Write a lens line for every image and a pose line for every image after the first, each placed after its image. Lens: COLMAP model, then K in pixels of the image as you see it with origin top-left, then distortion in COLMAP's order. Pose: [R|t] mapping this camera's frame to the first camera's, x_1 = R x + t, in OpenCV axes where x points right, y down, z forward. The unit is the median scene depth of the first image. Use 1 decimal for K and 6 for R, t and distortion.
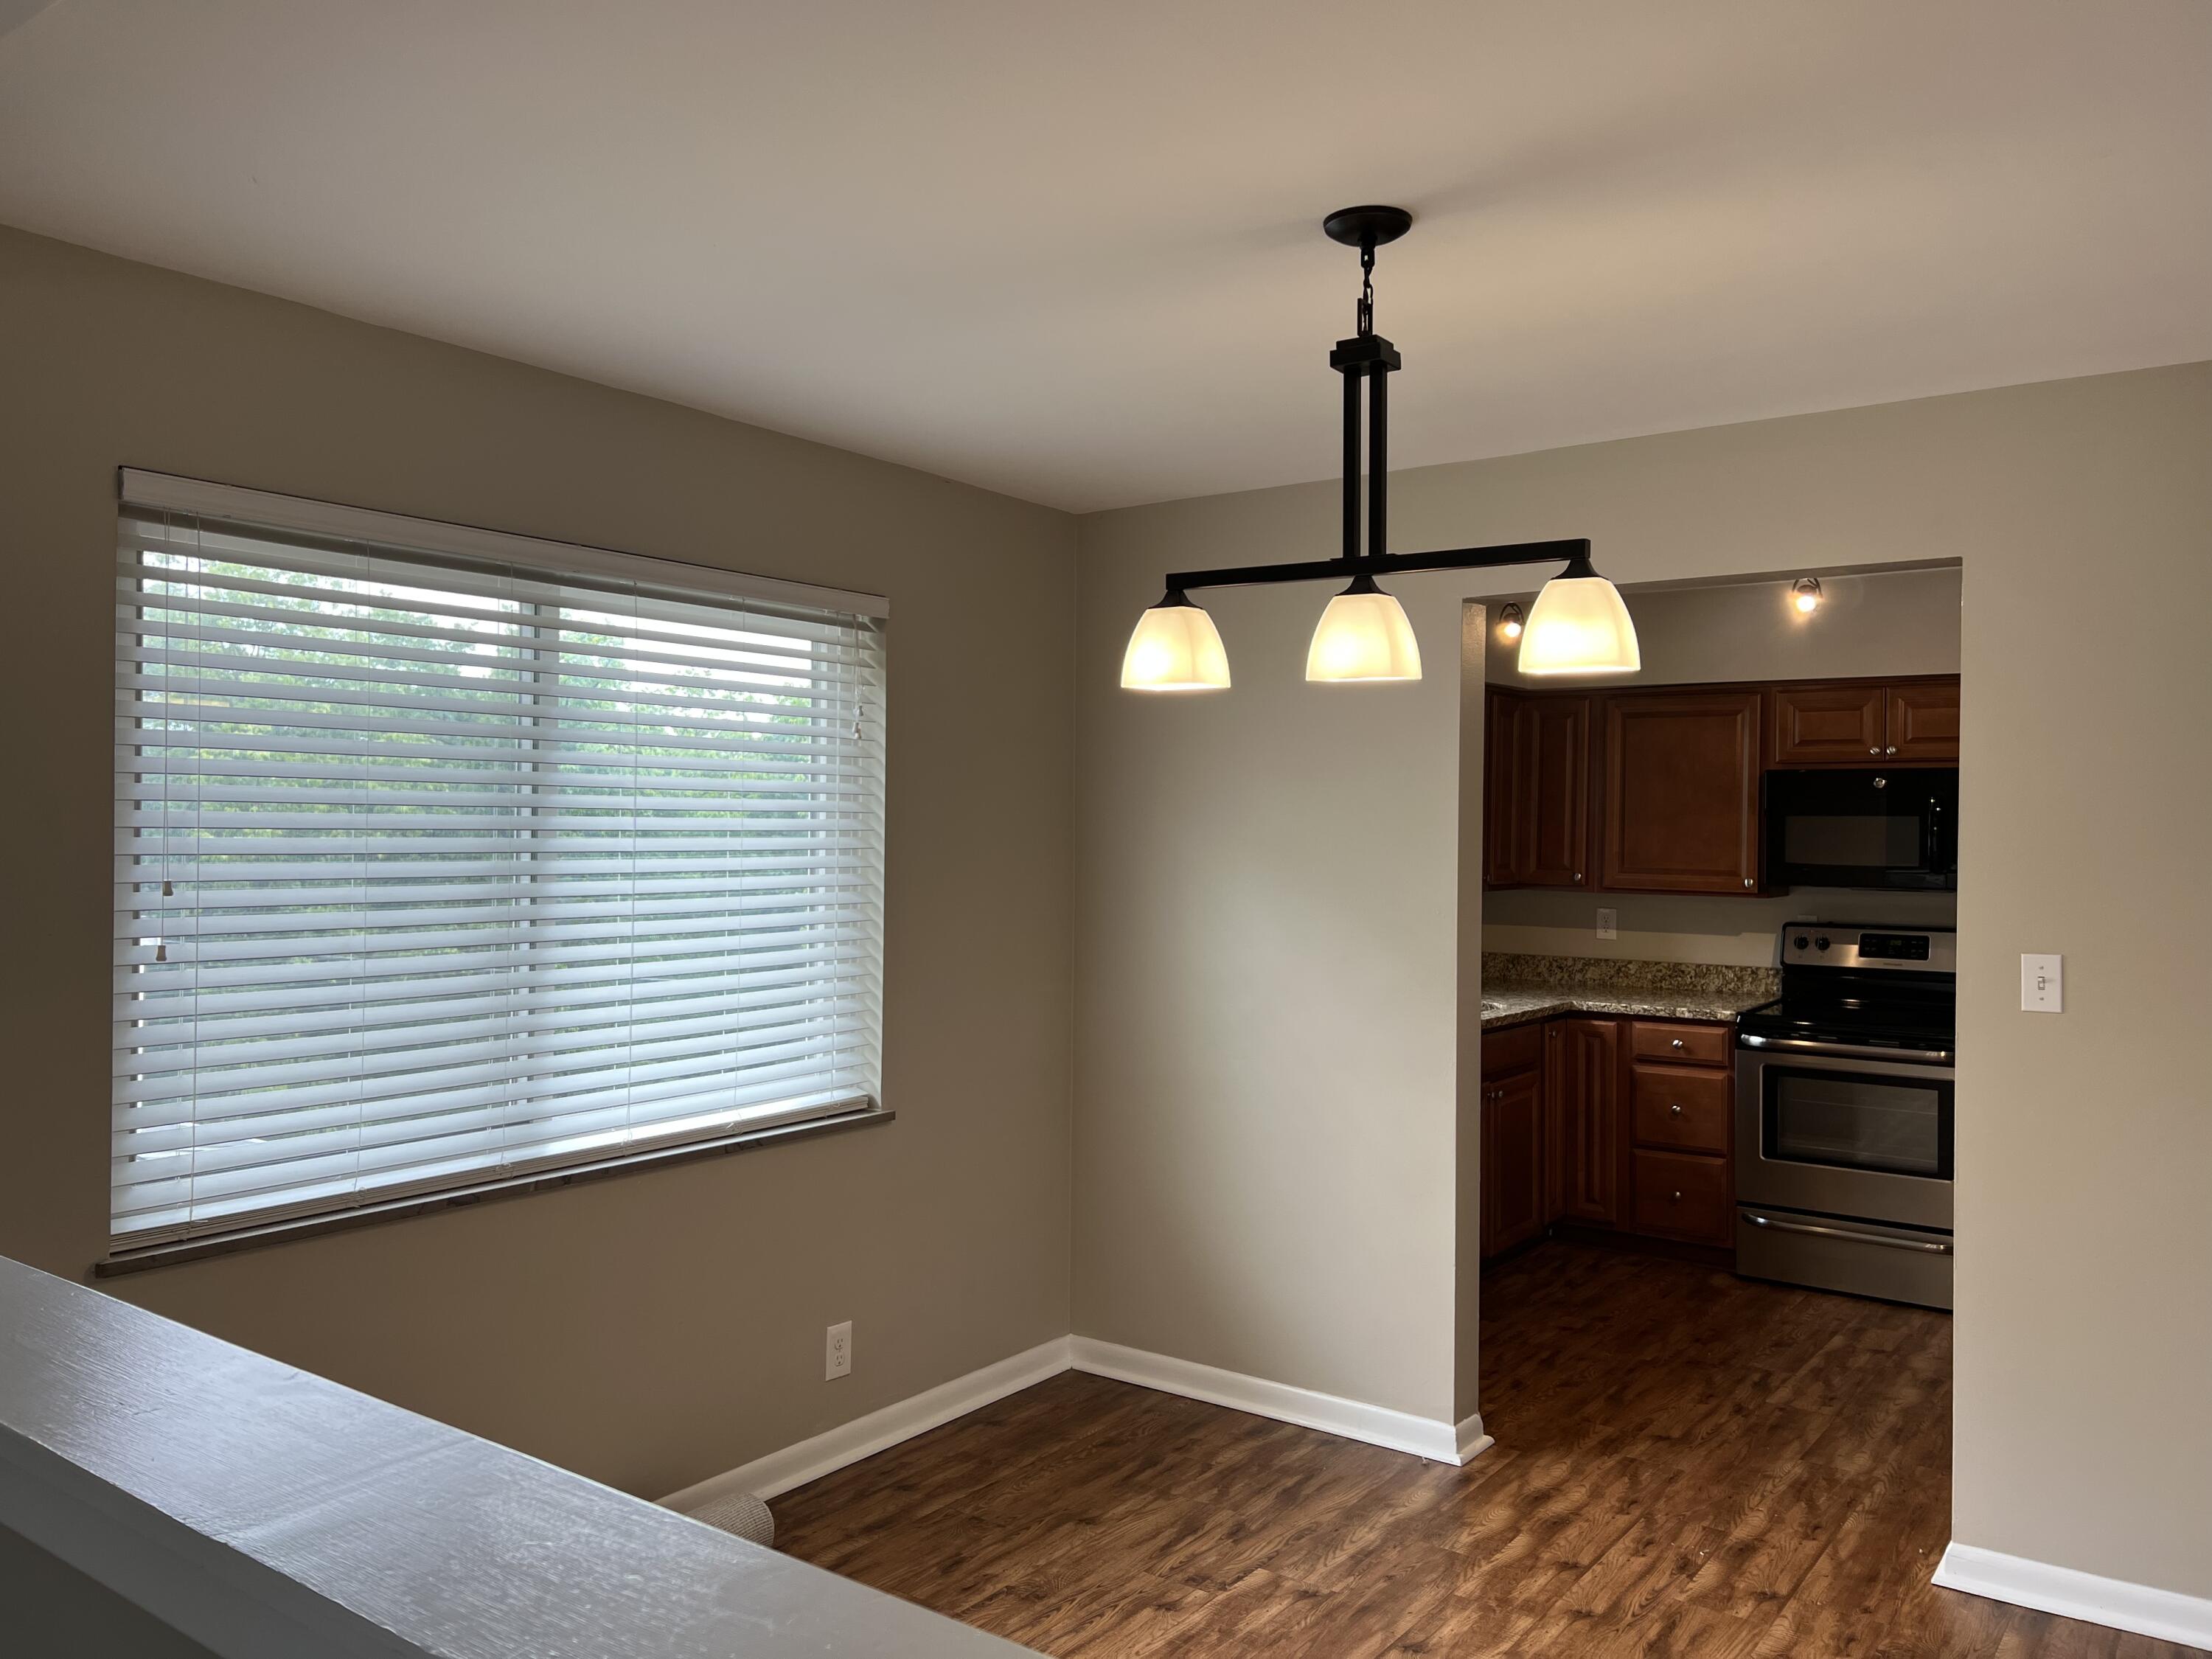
lens RADIAL K [[1657.3, 0, 1109.6], [0, 1657.3, 827.9], [0, 0, 1]] dist [0.032588, -0.039589]
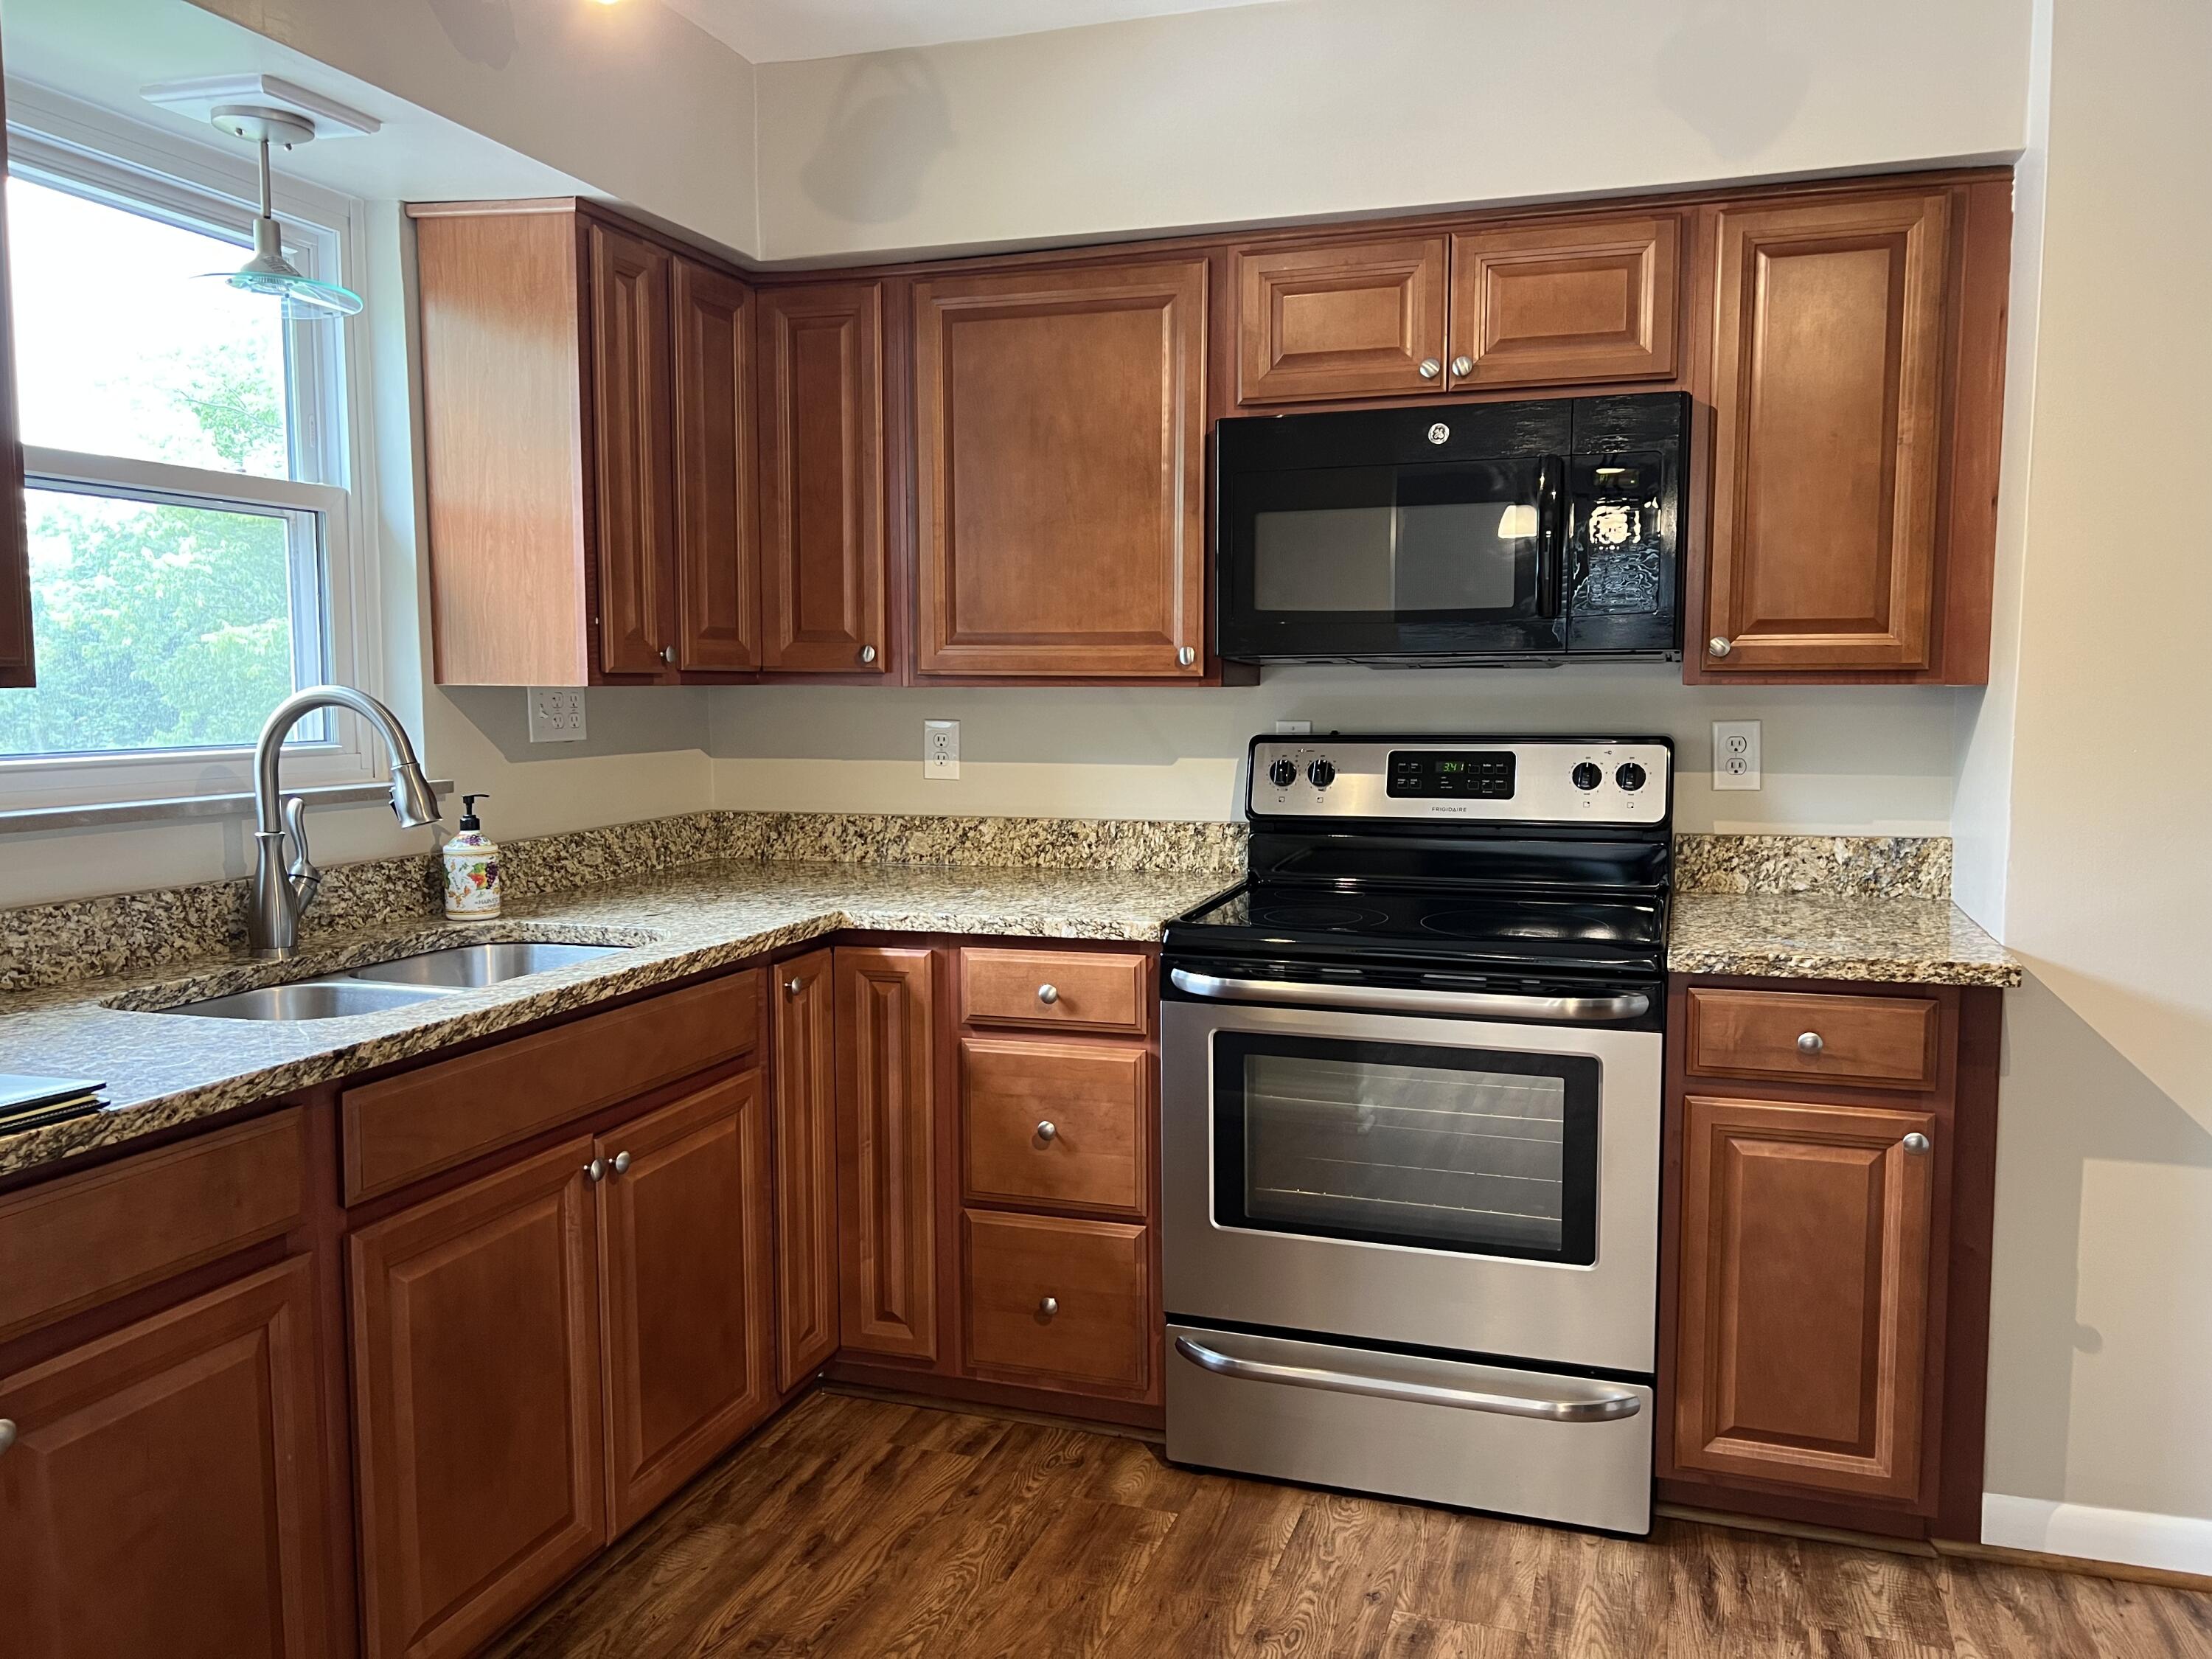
lens RADIAL K [[1657.3, 0, 1115.1], [0, 1657.3, 820.4], [0, 0, 1]] dist [0.032588, -0.039589]
pose [[0.952012, -0.037077, 0.303806, 0.212767], [0.011070, 0.996157, 0.086885, 0.039055], [-0.305860, -0.079352, 0.948764, 0.536234]]
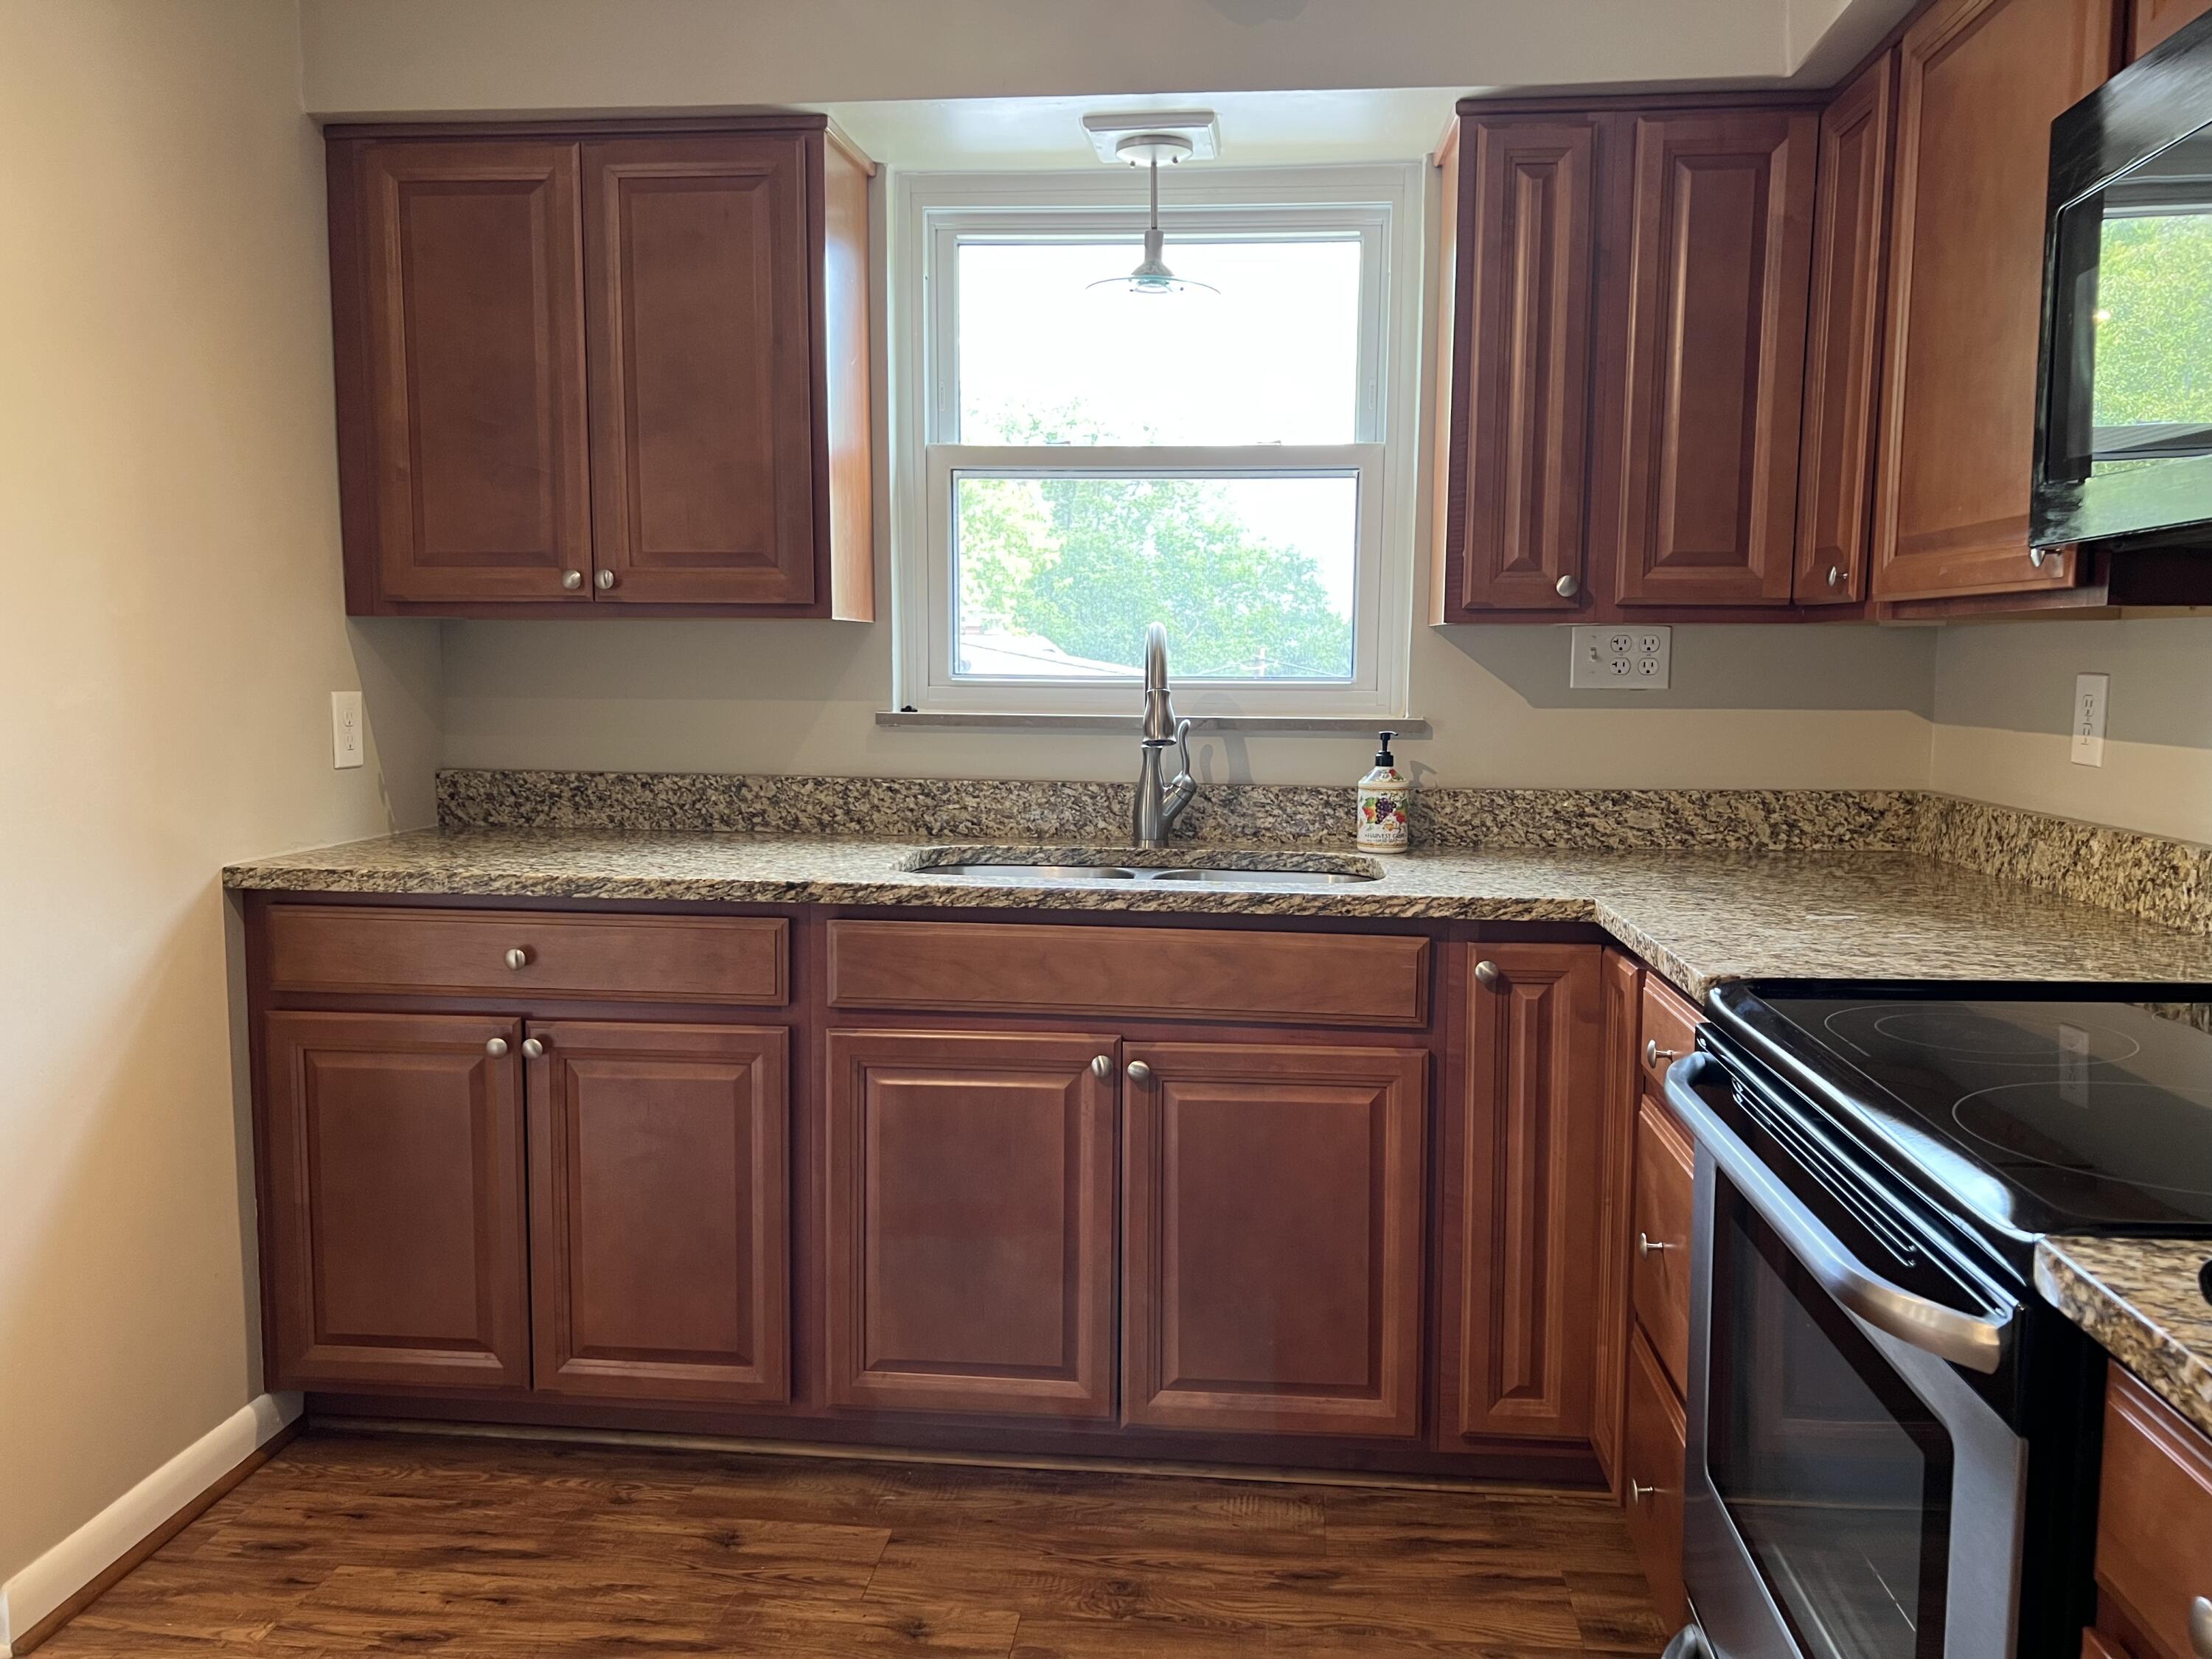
lens RADIAL K [[1657.3, 0, 1111.8], [0, 1657.3, 812.2], [0, 0, 1]] dist [0.032588, -0.039589]
pose [[0.513891, 0.072682, -0.854771, 0.551552], [-0.002505, 0.996527, 0.083230, 0.053994], [0.857852, -0.040630, 0.512288, 0.721113]]
